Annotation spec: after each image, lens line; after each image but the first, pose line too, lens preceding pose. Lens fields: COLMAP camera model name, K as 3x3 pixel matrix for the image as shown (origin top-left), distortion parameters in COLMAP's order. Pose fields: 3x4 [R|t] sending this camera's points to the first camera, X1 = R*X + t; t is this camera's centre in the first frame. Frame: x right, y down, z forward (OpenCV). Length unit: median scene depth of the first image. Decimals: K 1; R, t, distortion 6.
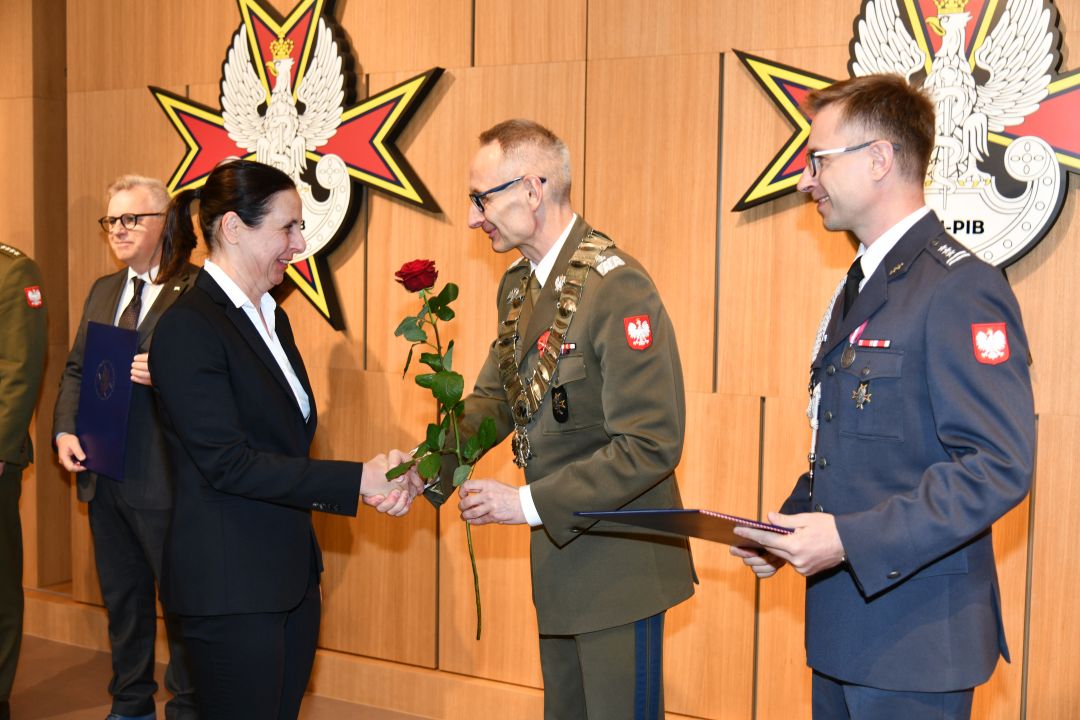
lens RADIAL K [[1393.6, 0, 558.0], [0, 1393.6, 356.9], [0, 0, 1]] dist [-0.035353, 0.000000]
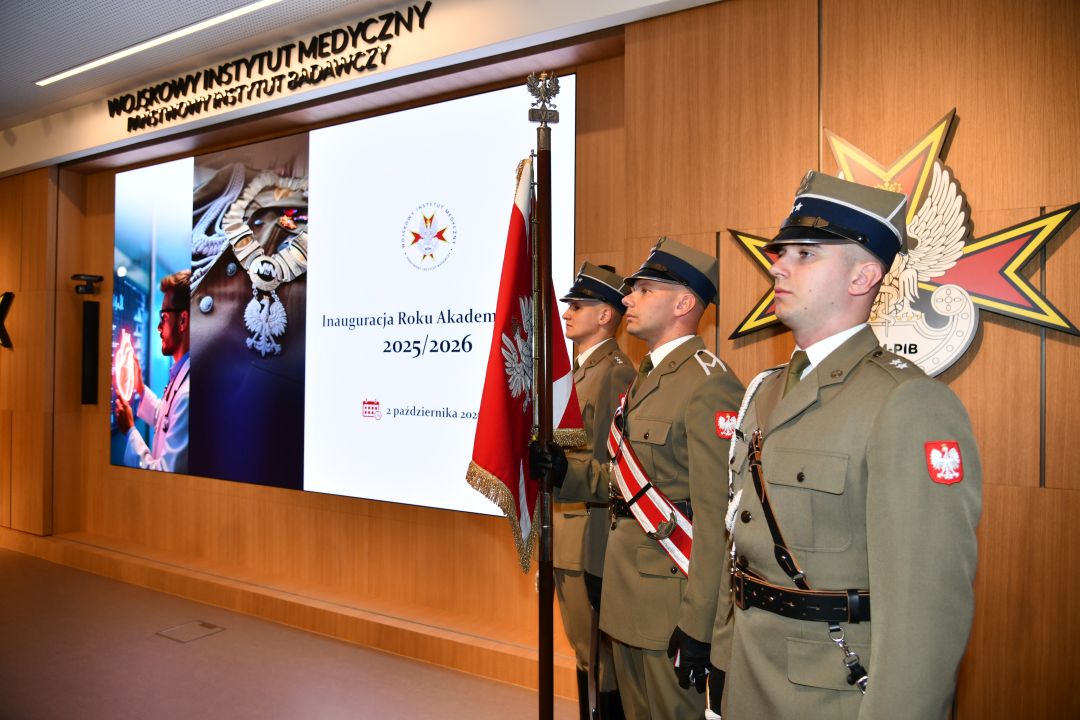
lens RADIAL K [[746.8, 0, 545.9], [0, 746.8, 363.7], [0, 0, 1]] dist [-0.033391, 0.007502]
pose [[0.999935, -0.001569, -0.011327, -0.060724], [0.000608, 0.996435, -0.084359, -0.015055], [0.011419, 0.084347, 0.996371, 0.246738]]
